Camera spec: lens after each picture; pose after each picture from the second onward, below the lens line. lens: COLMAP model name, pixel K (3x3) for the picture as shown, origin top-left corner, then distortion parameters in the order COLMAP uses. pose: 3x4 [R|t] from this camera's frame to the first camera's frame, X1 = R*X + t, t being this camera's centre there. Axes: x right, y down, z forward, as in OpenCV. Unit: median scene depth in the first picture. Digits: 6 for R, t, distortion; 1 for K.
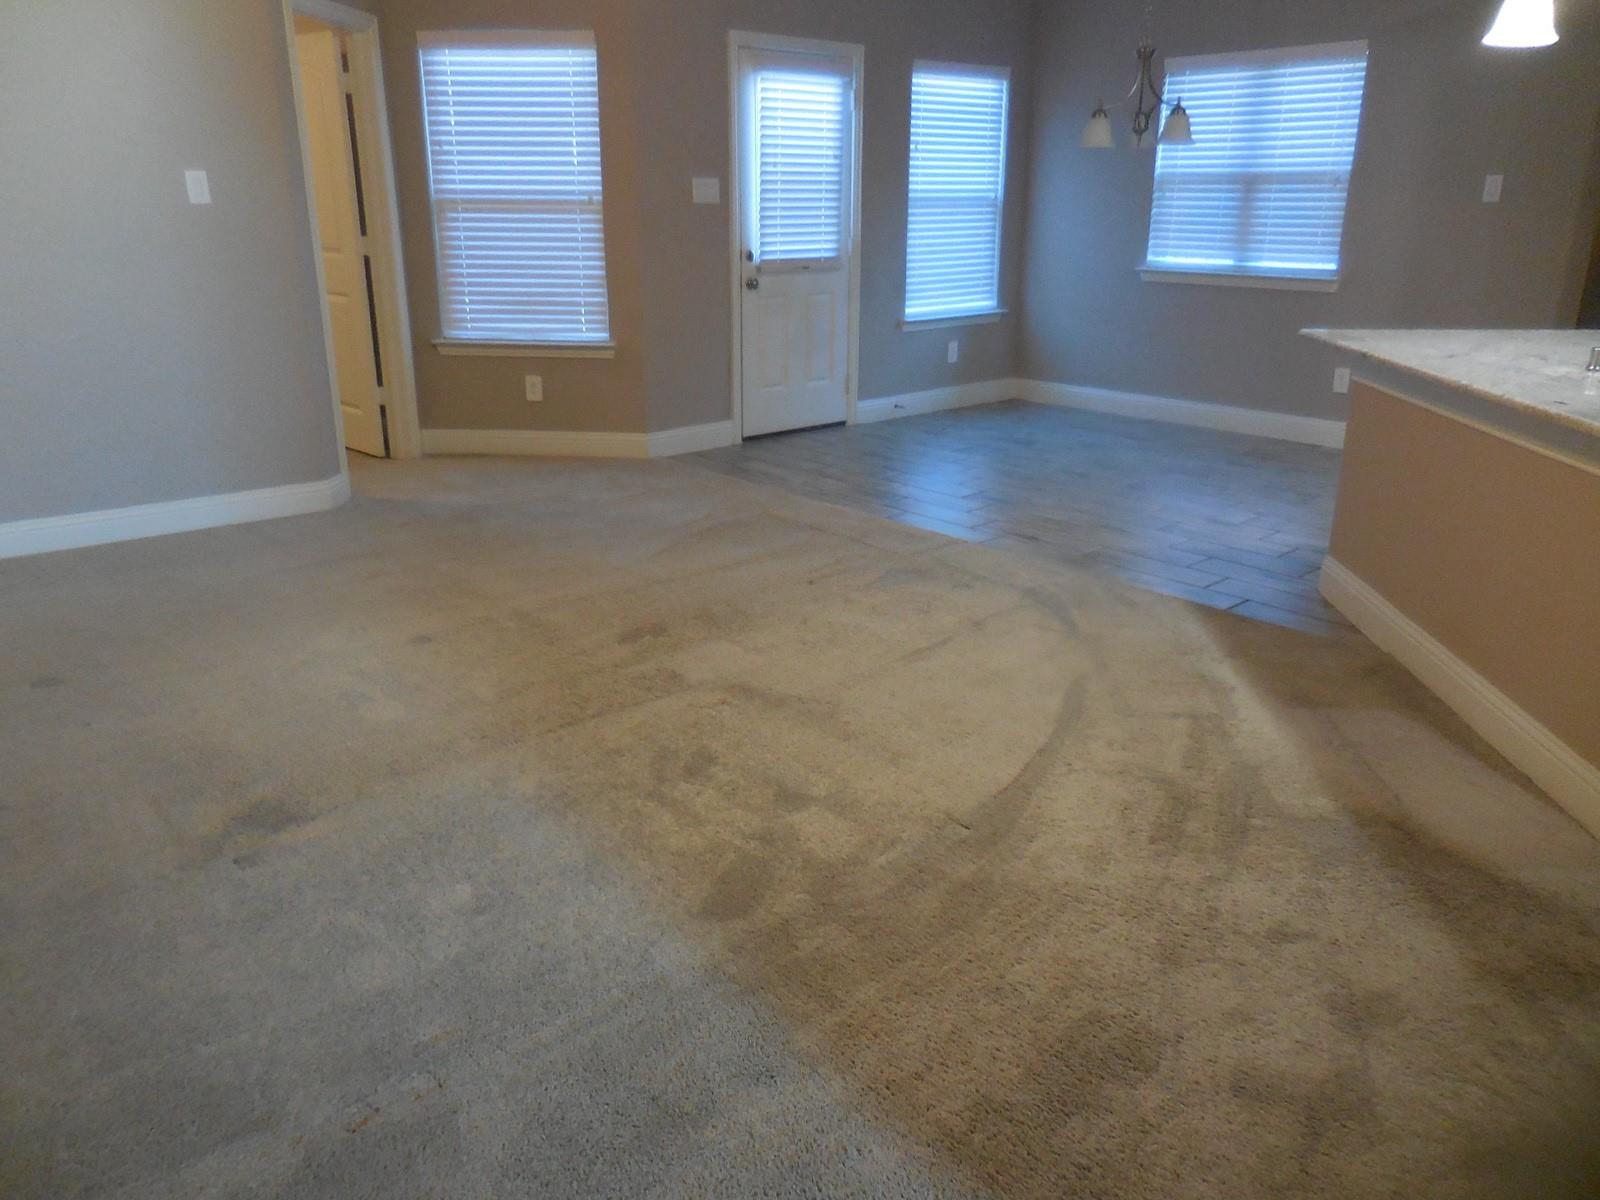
lens RADIAL K [[1205.0, 0, 797.3], [0, 1205.0, 594.9], [0, 0, 1]] dist [0.010133, -0.001785]
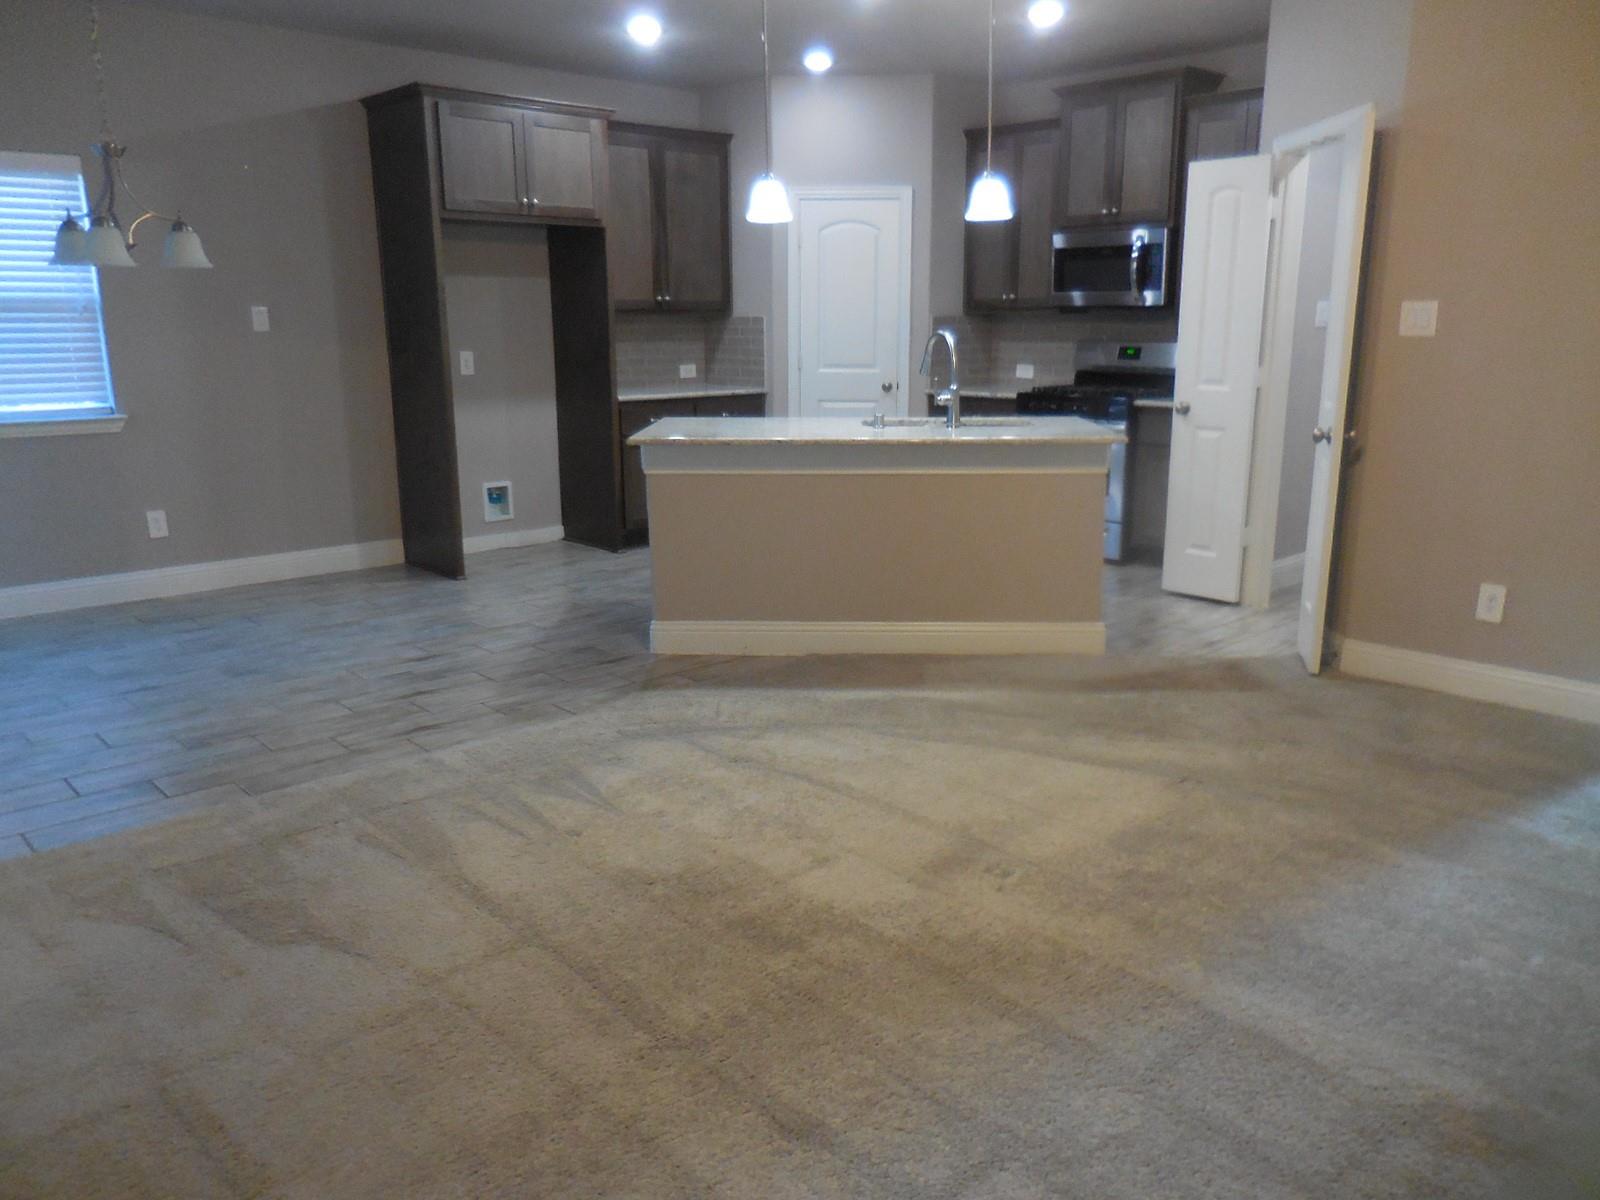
lens RADIAL K [[1187.8, 0, 800.0], [0, 1187.8, 600.0], [0, 0, 1]] dist [-0.001168, 0.031405]
pose [[-0.000002, -0.246219, 0.969214, -0.768416], [0.324691, 0.916702, 0.232880, -0.310200], [-0.945820, 0.314695, 0.079943, 0.859272]]
